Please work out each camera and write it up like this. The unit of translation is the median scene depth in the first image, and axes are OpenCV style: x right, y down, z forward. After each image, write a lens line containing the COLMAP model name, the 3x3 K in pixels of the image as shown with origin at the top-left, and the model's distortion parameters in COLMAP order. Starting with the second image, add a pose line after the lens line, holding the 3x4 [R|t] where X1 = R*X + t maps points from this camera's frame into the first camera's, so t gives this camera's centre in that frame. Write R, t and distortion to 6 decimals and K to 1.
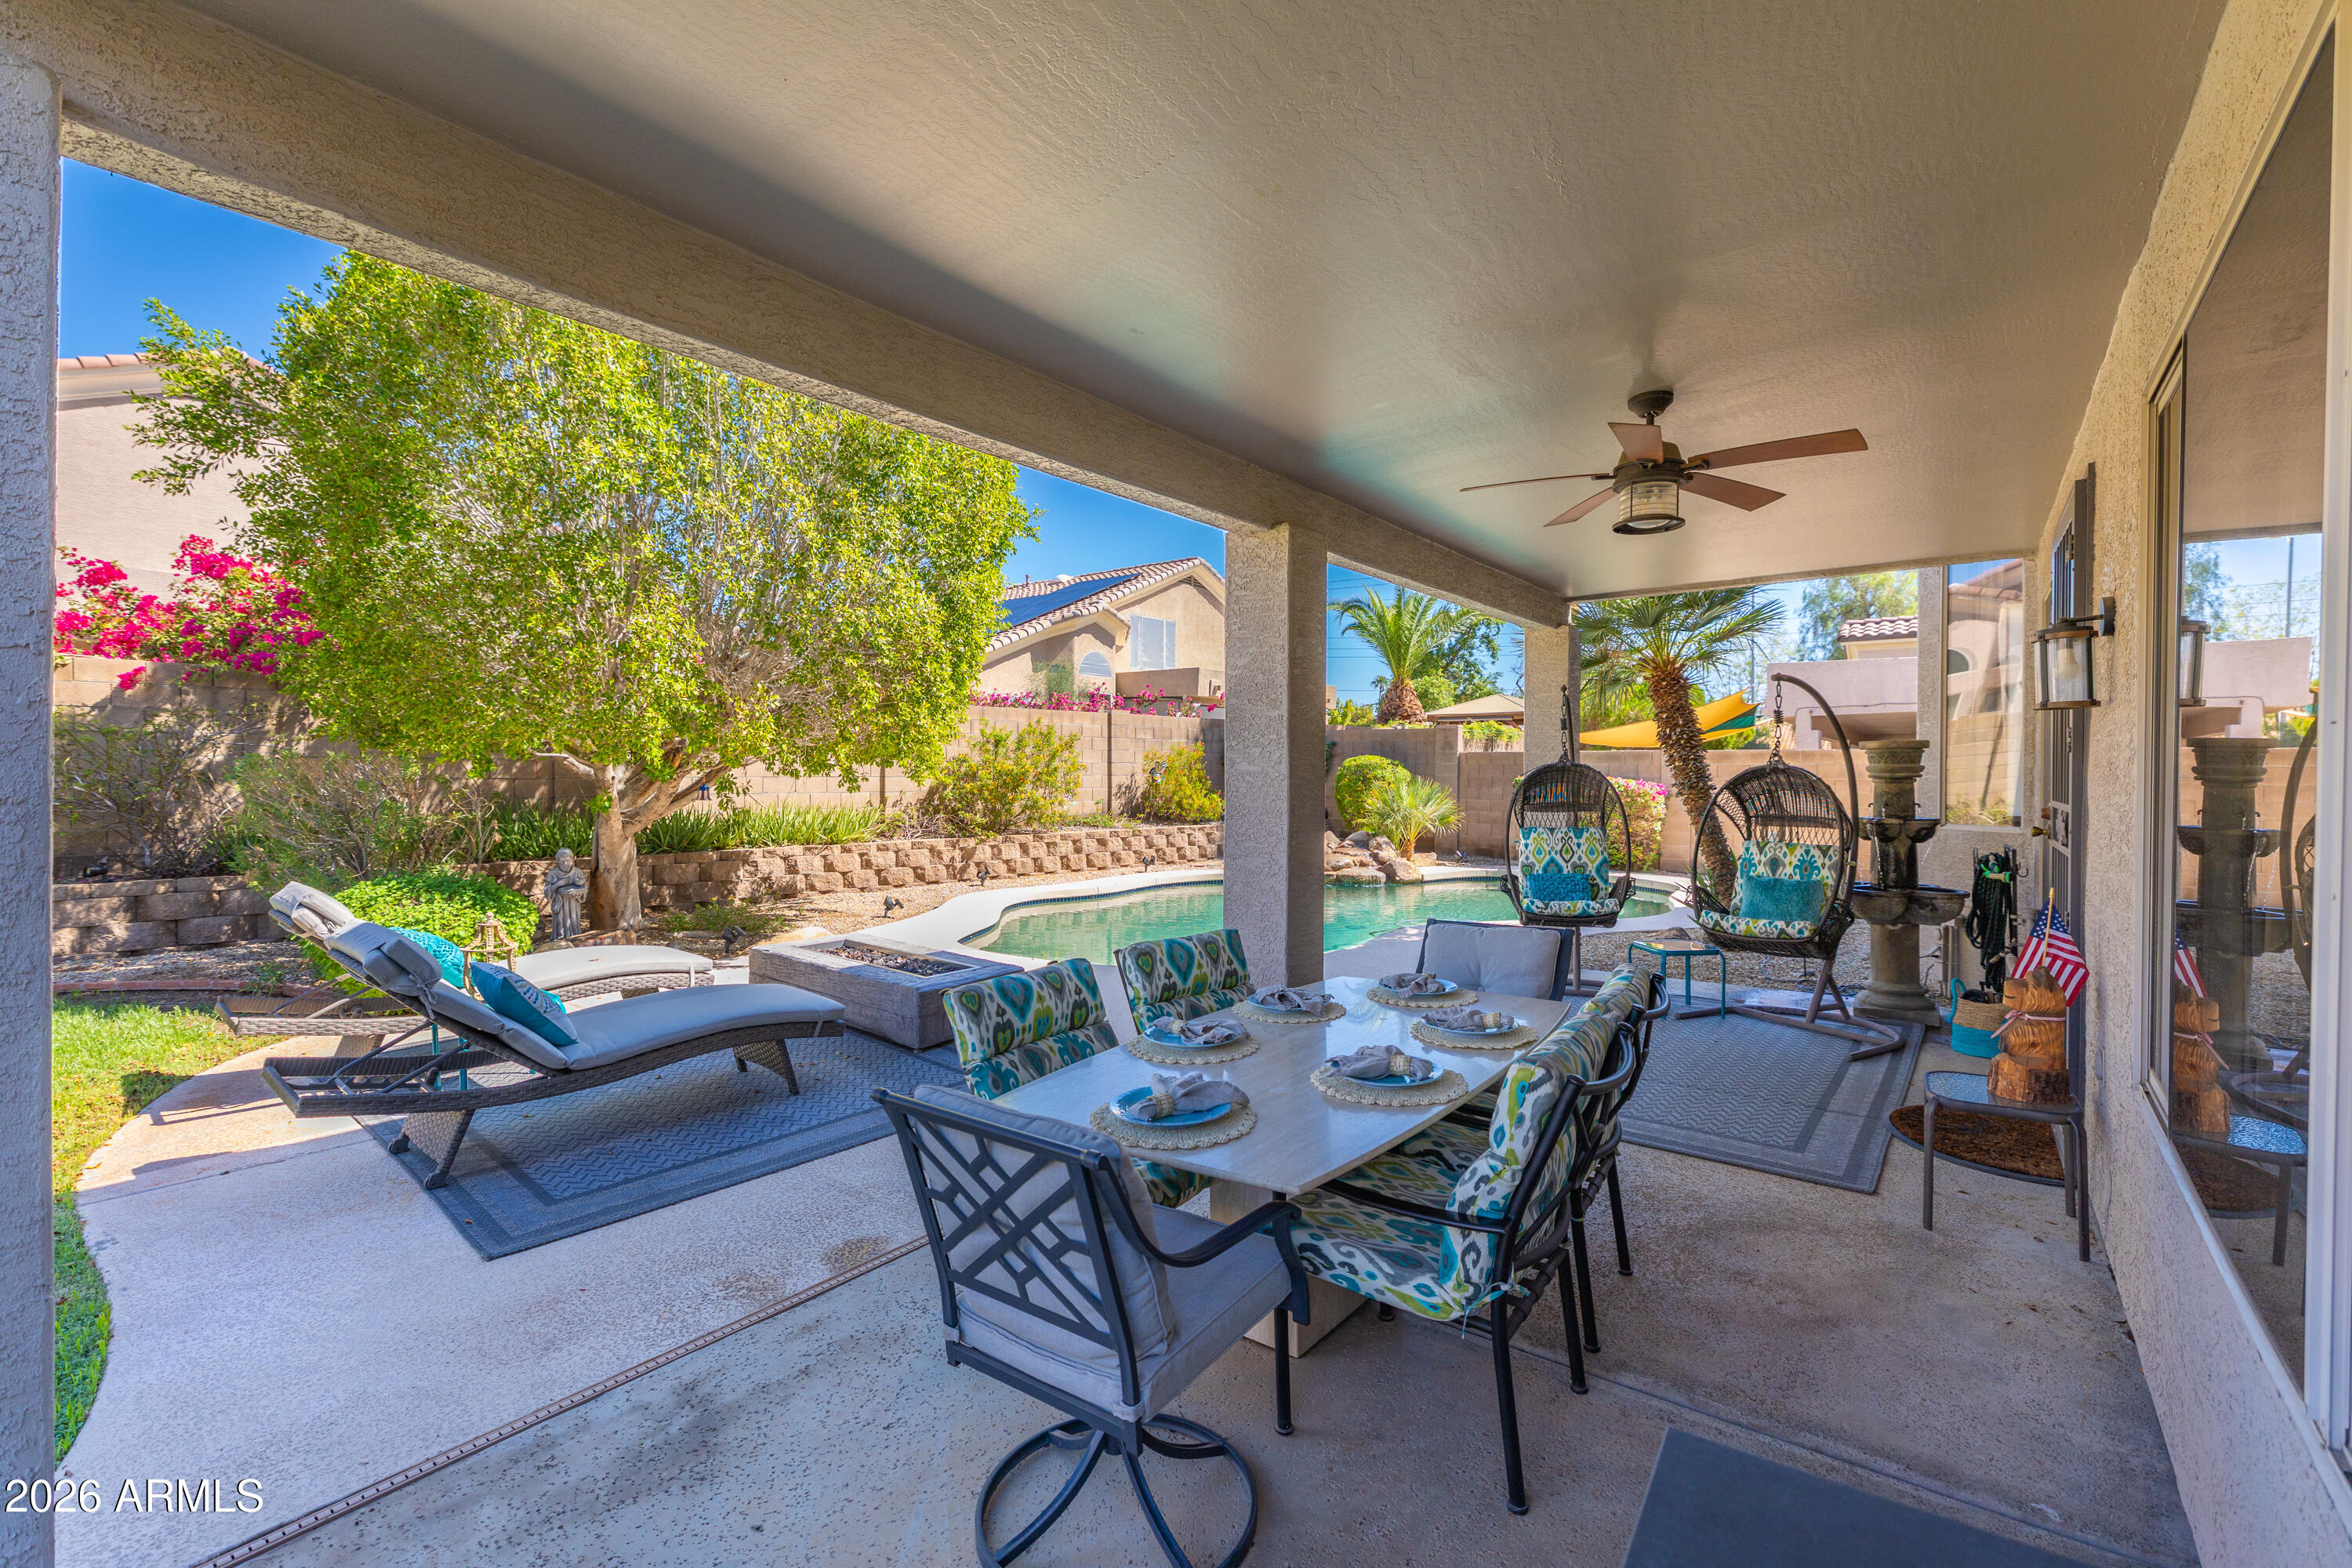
lens RADIAL K [[1024.5, 0, 1176.0], [0, 1024.5, 784.0], [0, 0, 1]] dist [0.000633, -0.000252]
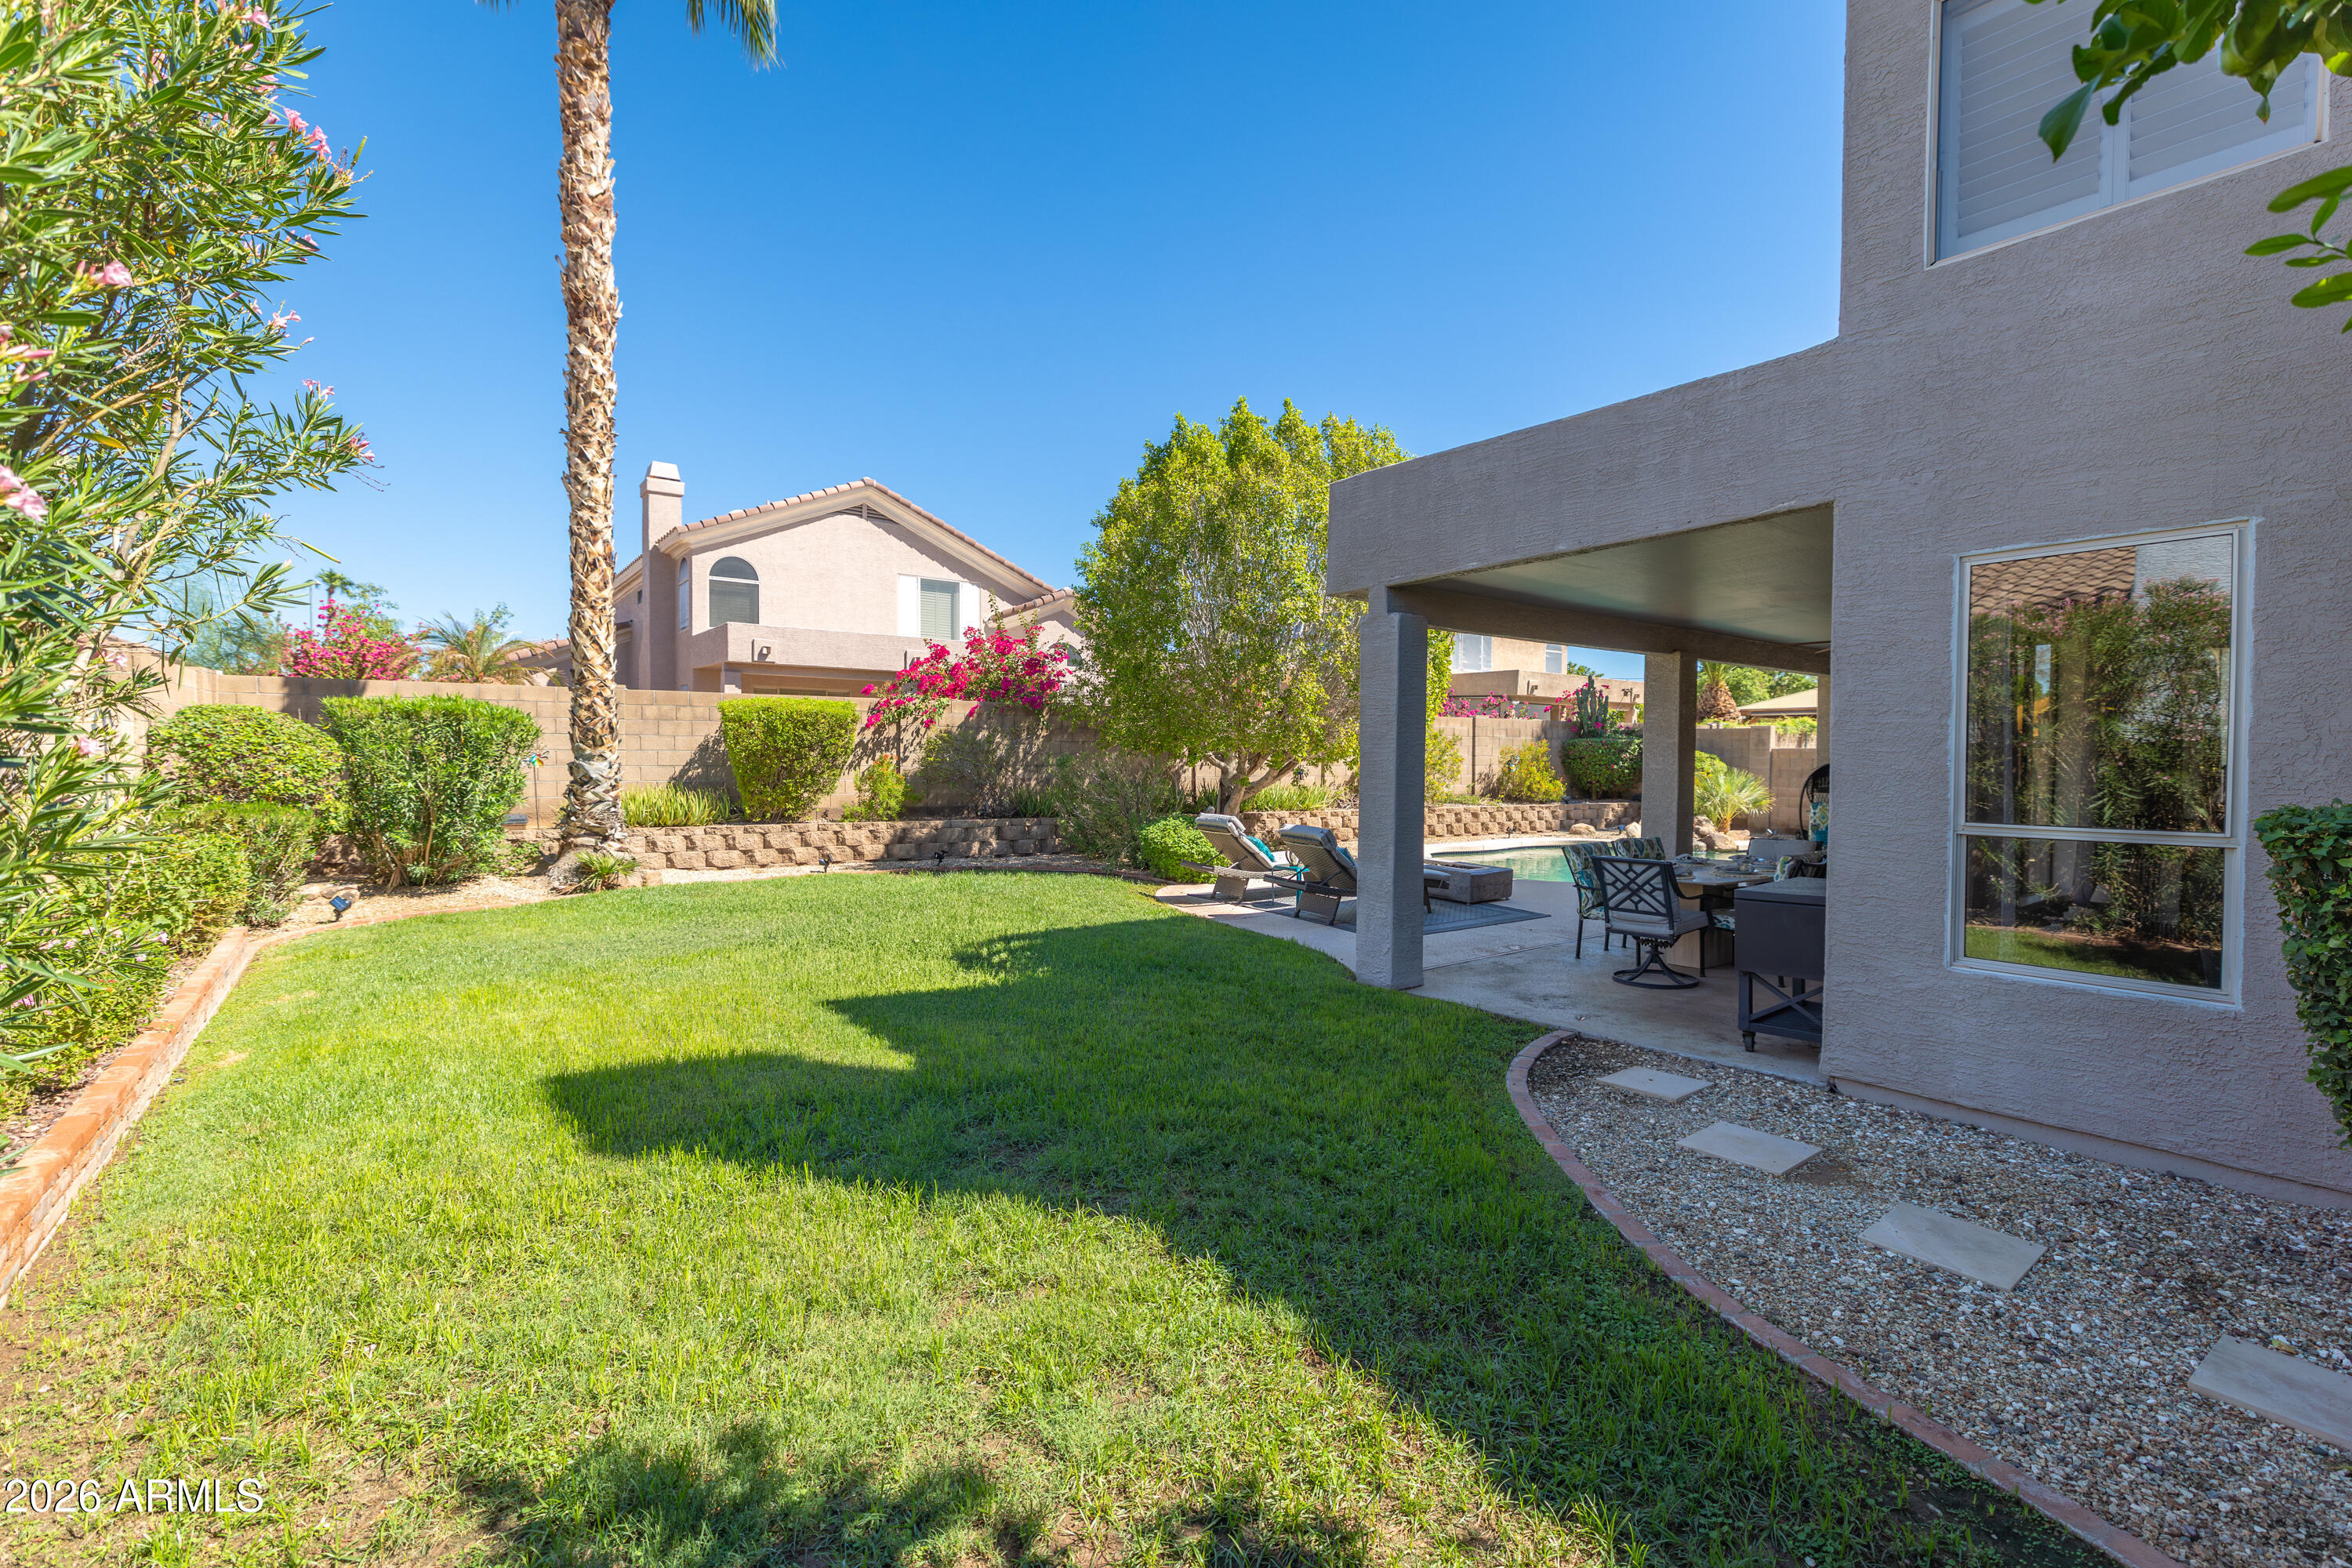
lens RADIAL K [[1024.5, 0, 1176.0], [0, 1024.5, 784.0], [0, 0, 1]] dist [0.000633, -0.000252]
pose [[0.966753, 0.011815, -0.255438, -0.104681], [-0.008376, 0.999859, 0.014545, -0.000656], [0.255574, -0.011922, 0.966716, -0.390102]]
